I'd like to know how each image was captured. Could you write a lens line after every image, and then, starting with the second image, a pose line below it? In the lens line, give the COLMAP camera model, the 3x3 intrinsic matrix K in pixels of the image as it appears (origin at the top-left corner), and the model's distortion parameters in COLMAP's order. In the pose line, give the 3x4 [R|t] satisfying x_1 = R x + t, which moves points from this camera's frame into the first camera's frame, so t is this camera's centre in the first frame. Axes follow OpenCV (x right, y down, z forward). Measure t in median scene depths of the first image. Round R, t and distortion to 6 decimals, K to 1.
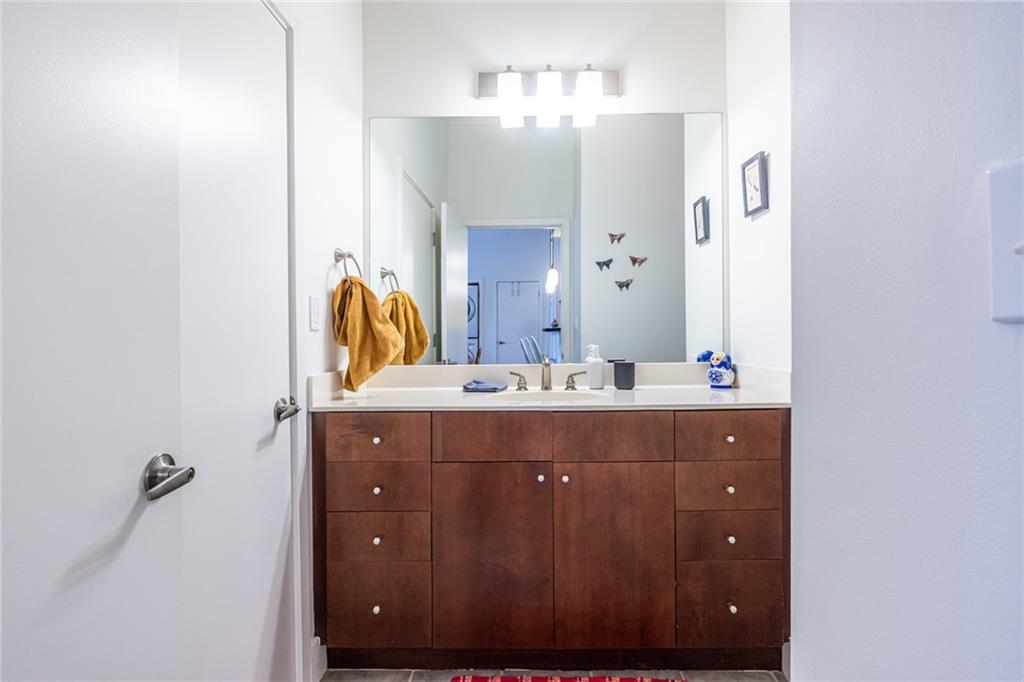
lens RADIAL K [[488.7, 0, 512.4], [0, 488.7, 329.6], [0, 0, 1]] dist [0.001440, 0.000114]
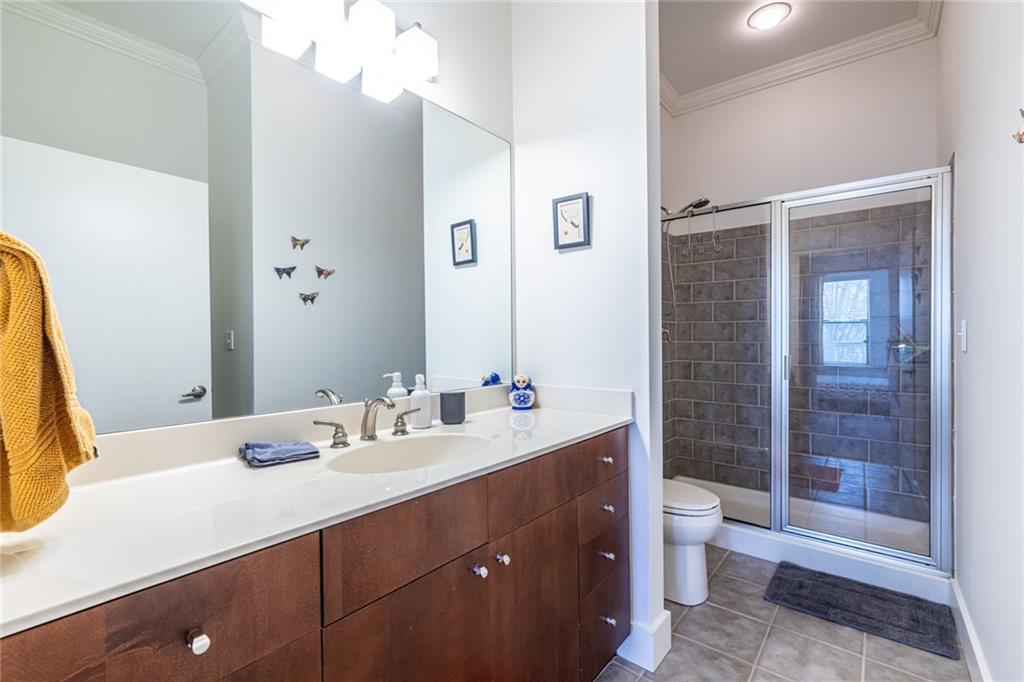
lens RADIAL K [[435.7, 0, 516.4], [0, 435.7, 344.7], [0, 0, 1]] dist [0.003069, 0.000087]
pose [[0.621801, -0.000416, 0.783175, -0.304036], [-0.001423, 0.999998, 0.001661, -0.018692], [-0.783174, -0.002147, 0.621799, 0.432694]]
